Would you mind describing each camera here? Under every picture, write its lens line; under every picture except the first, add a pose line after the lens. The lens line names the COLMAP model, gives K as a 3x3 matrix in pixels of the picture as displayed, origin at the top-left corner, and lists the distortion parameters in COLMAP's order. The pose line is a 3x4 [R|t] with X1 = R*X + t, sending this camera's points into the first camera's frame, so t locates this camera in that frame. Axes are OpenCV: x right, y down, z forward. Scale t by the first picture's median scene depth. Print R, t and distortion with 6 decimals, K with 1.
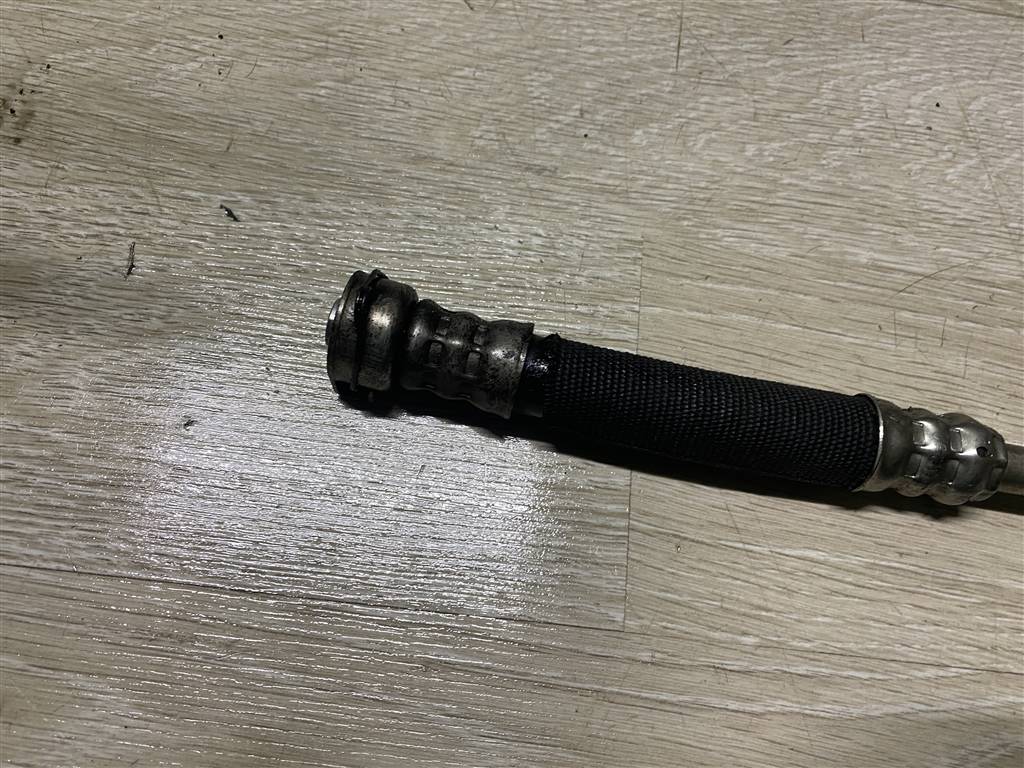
lens RADIAL K [[808.6, 0, 512.0], [0, 808.6, 384.0], [0, 0, 1]] dist [-0.009028, 0.006044]
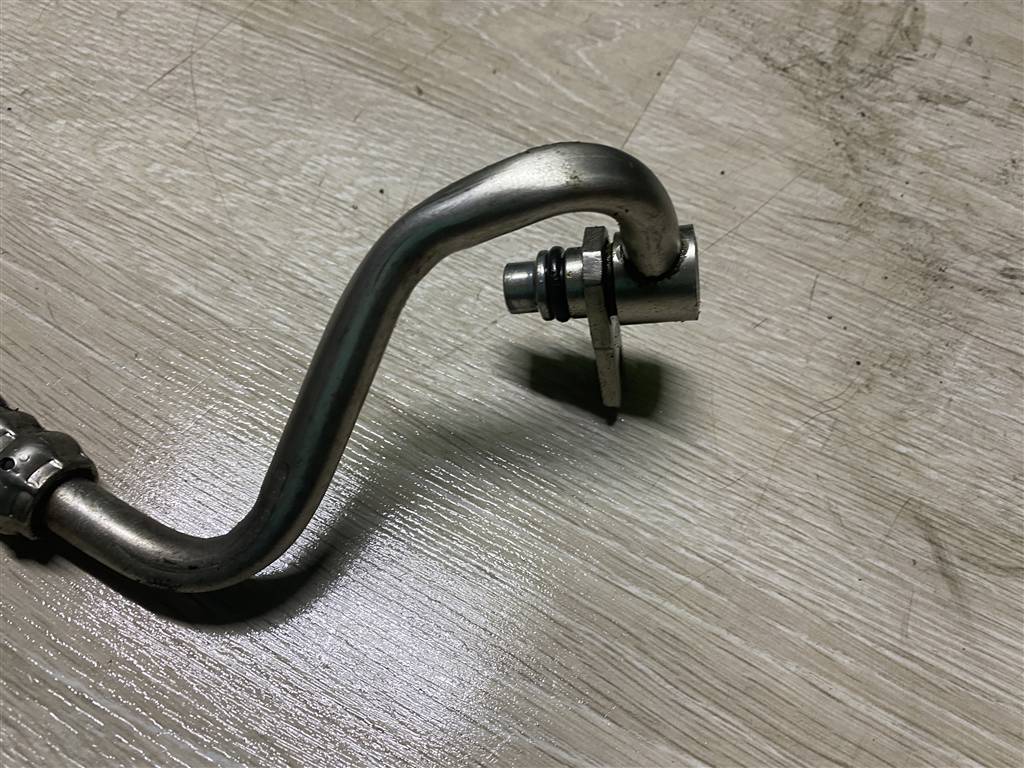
lens RADIAL K [[808.6, 0, 512.0], [0, 808.6, 384.0], [0, 0, 1]] dist [-0.009028, 0.006044]
pose [[0.937829, 0.306057, -0.163722, 0.939629], [-0.336960, 0.915955, -0.217907, 0.012051], [0.083270, 0.259528, 0.962139, 0.180269]]
